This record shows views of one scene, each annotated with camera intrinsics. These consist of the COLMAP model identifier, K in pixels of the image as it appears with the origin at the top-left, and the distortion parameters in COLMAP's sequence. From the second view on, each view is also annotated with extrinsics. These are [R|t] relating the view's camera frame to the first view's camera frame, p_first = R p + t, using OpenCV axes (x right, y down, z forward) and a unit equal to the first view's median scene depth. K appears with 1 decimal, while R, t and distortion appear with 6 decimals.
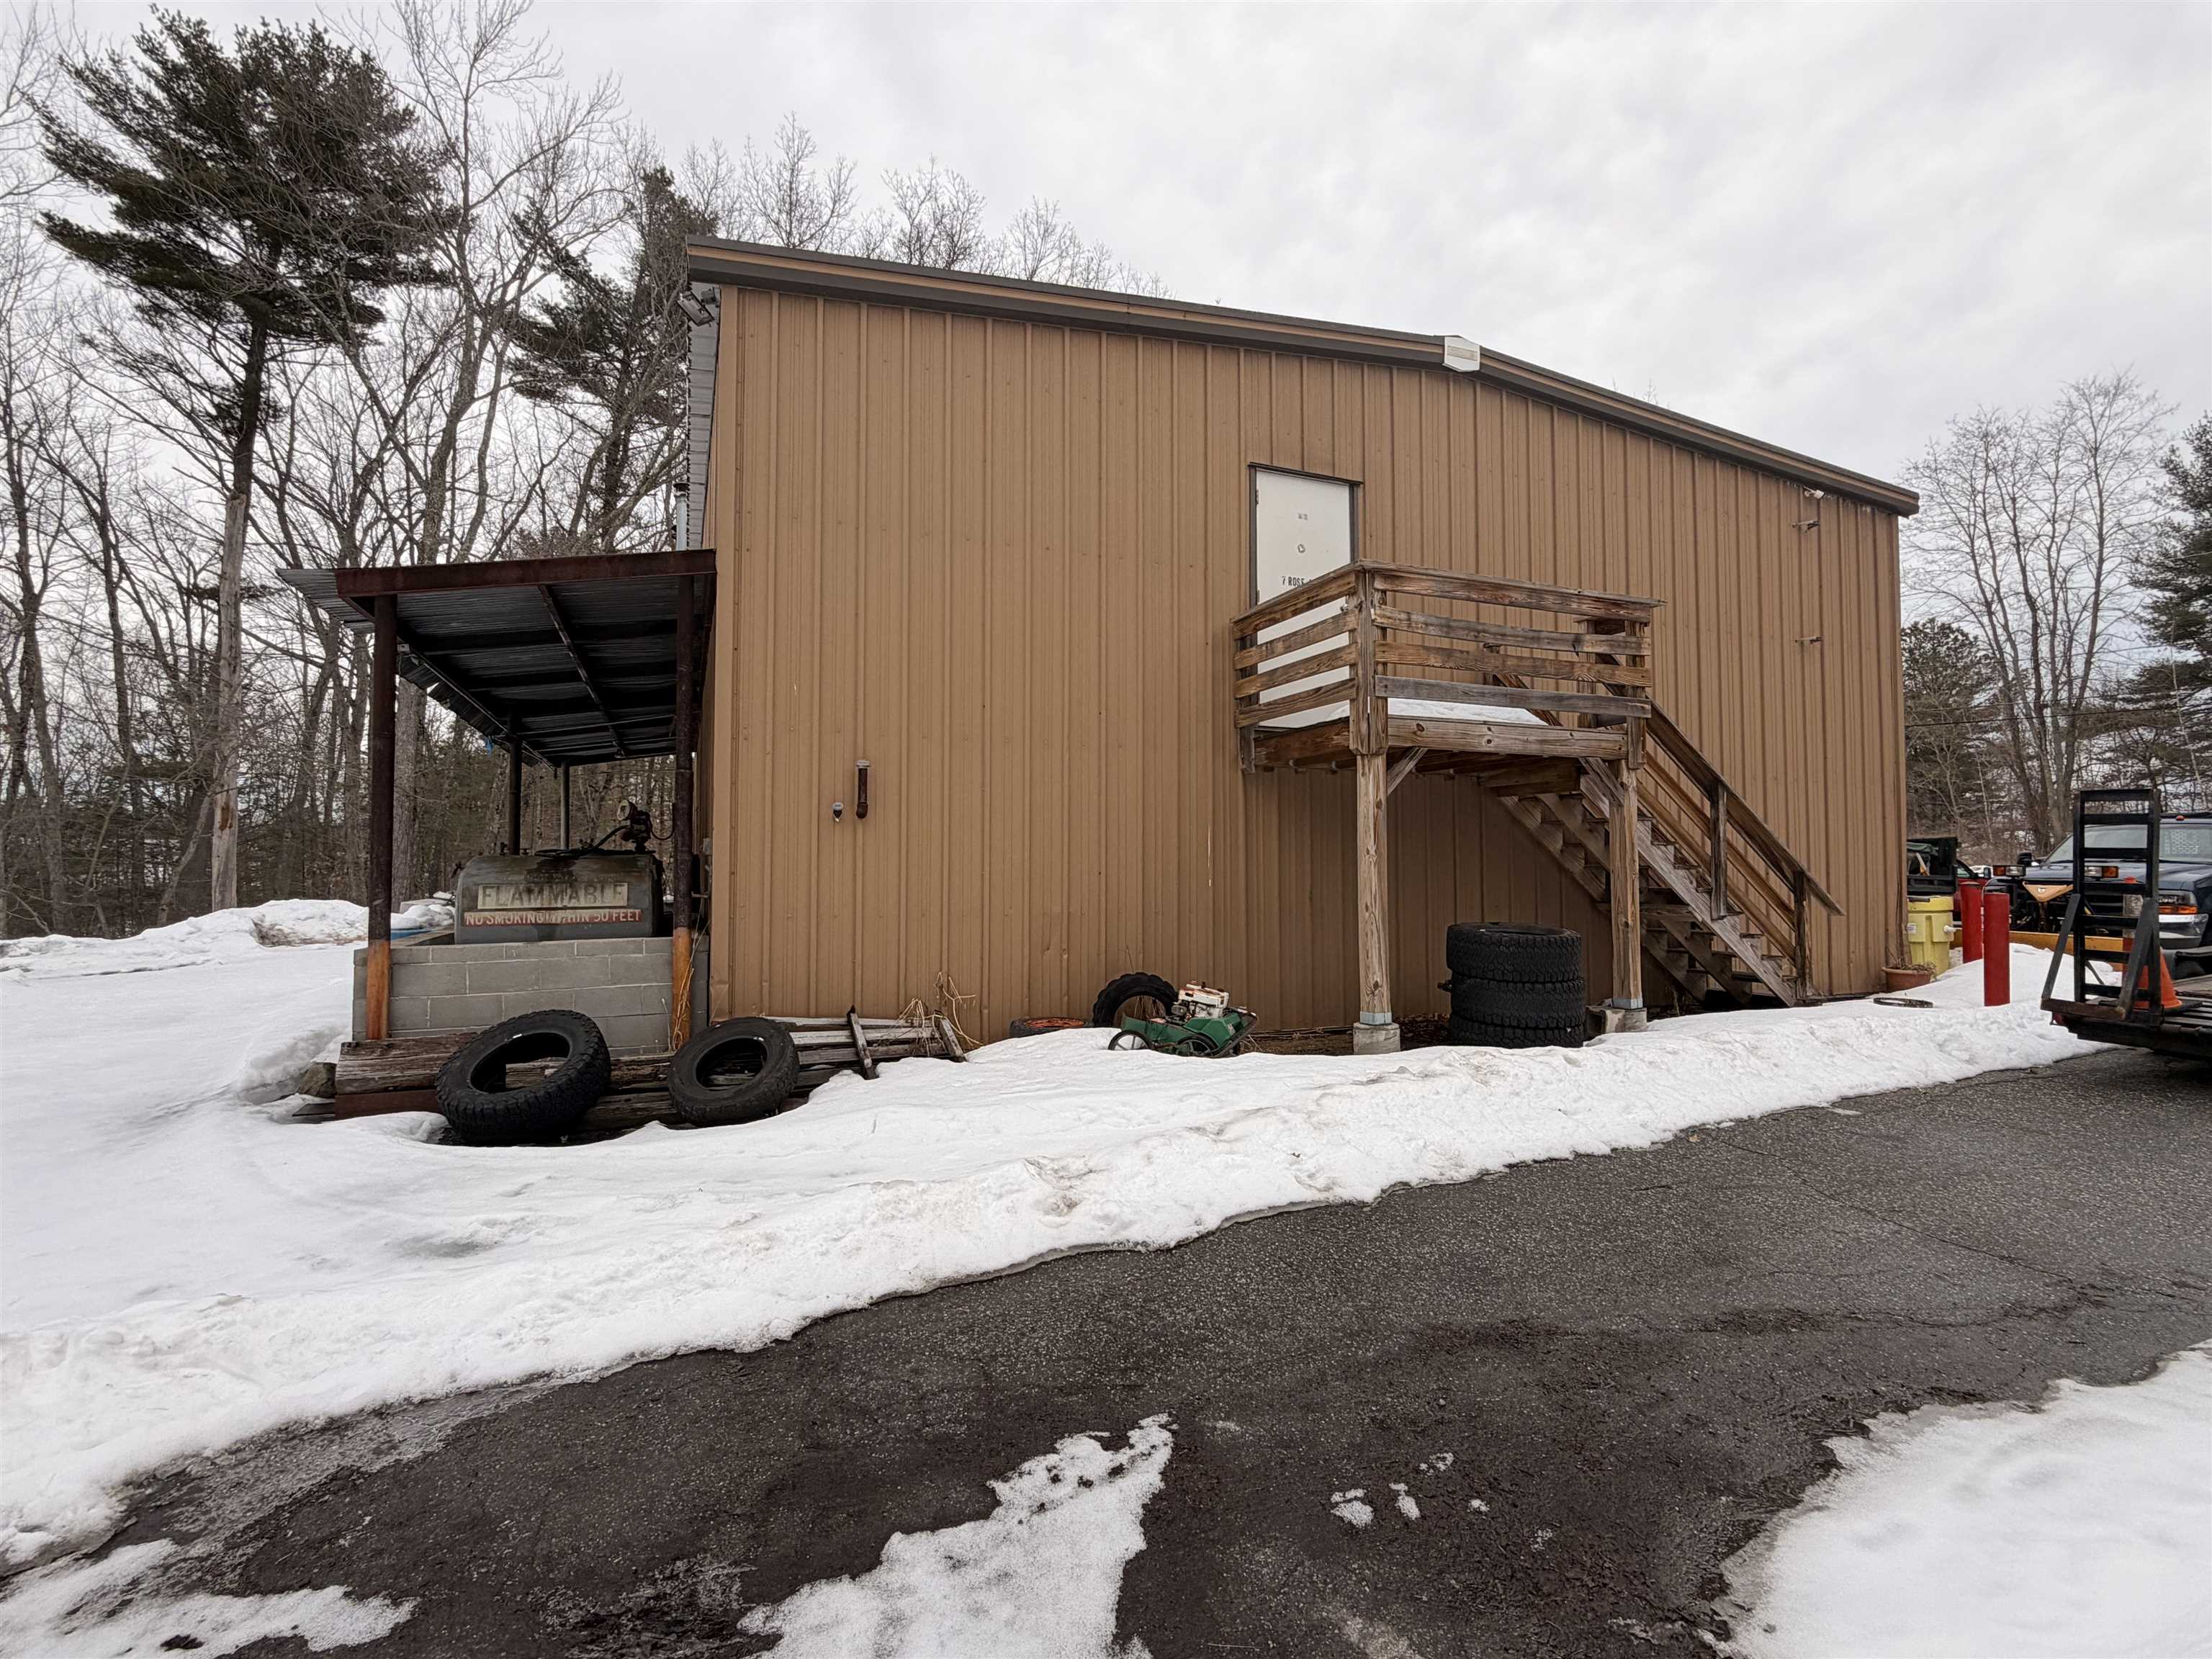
lens RADIAL K [[1028.0, 0, 1078.8], [0, 1028.0, 830.3], [0, 0, 1]] dist [-0.001328, 0.004279]
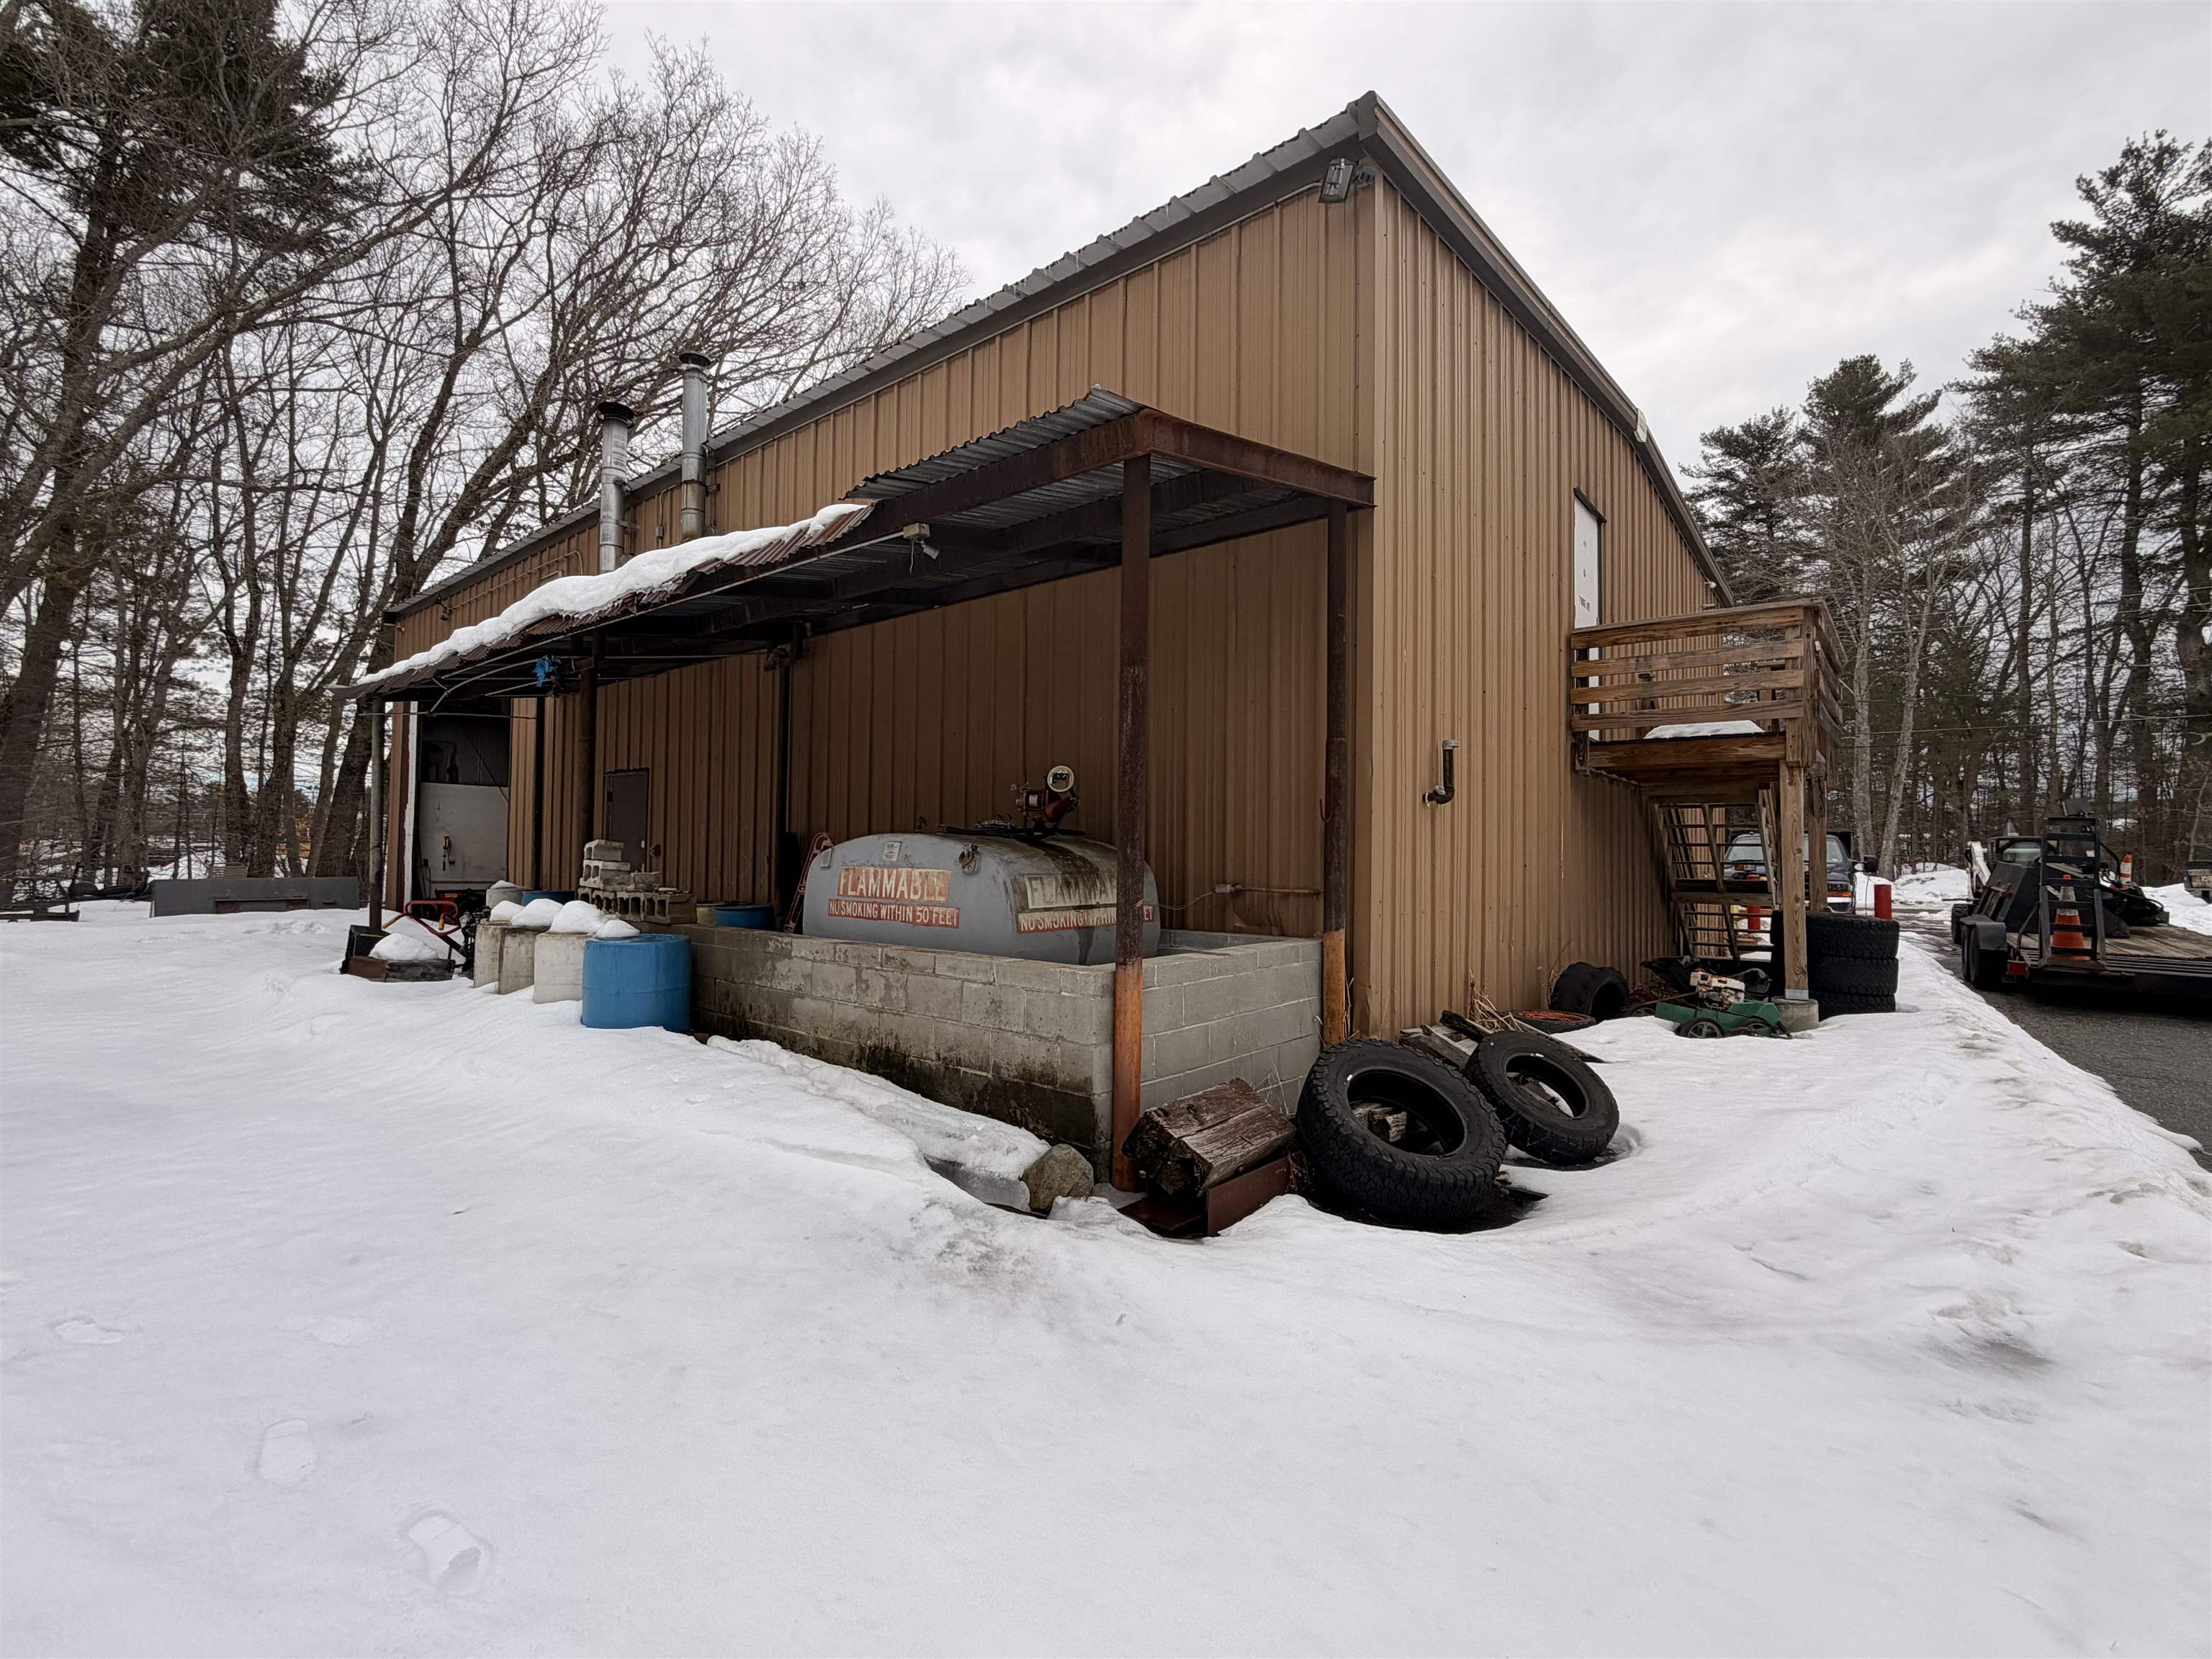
lens RADIAL K [[986.1, 0, 1108.2], [0, 986.1, 821.5], [0, 0, 1]] dist [0.002211, 0.000237]
pose [[0.881882, 0.030260, 0.470498, -0.143501], [-0.031908, 0.999481, -0.004474, 0.002770], [-0.470389, -0.011067, 0.882390, 0.060745]]
